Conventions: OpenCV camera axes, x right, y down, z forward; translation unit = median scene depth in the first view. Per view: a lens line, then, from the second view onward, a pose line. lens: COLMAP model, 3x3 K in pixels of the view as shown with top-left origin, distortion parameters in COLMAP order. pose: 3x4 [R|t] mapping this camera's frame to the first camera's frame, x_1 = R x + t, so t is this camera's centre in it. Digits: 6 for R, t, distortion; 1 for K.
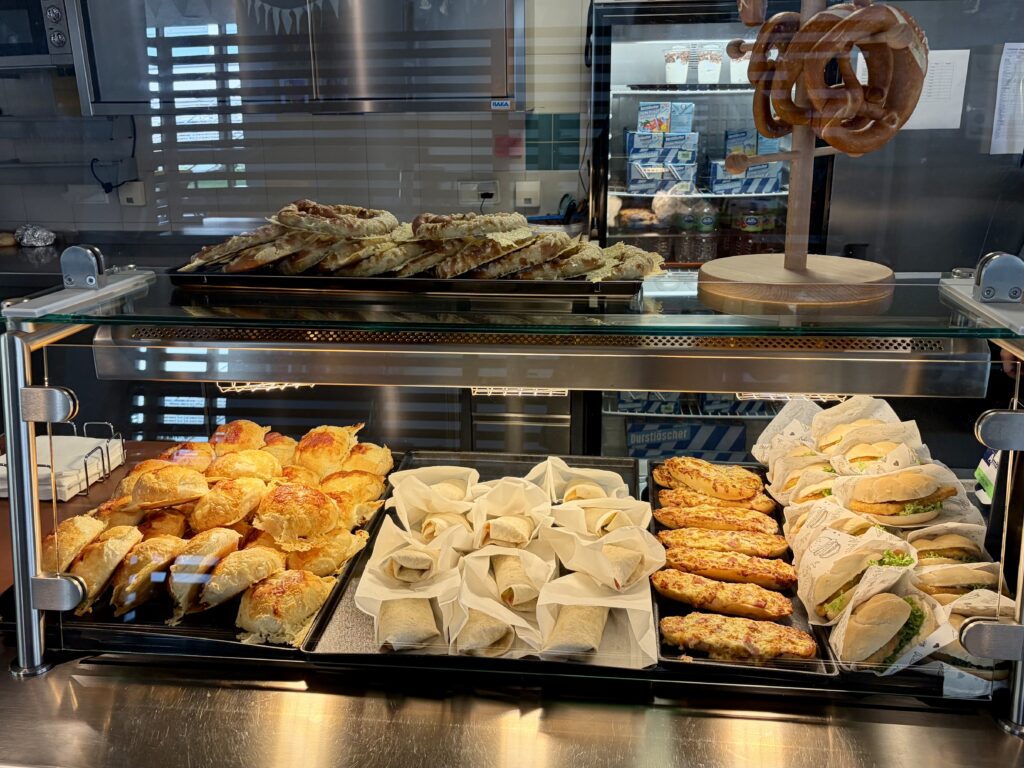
lens RADIAL K [[956.2, 0, 512.0], [0, 956.2, 384.0], [0, 0, 1]] dist [0.003318, 0.001299]
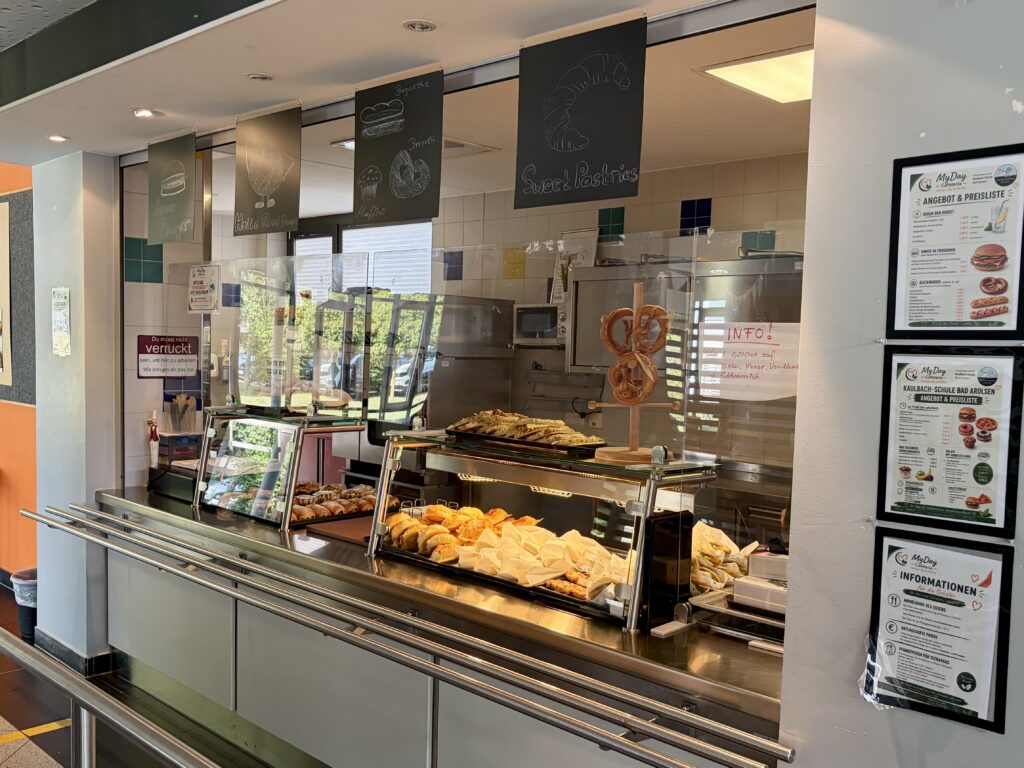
lens RADIAL K [[956.2, 0, 512.0], [0, 956.2, 384.0], [0, 0, 1]] dist [0.003318, 0.001299]
pose [[0.793192, 0.066591, -0.605319, 0.490852], [-0.222831, 0.956806, -0.186733, 0.078056], [0.566738, 0.282999, 0.773770, -0.361160]]
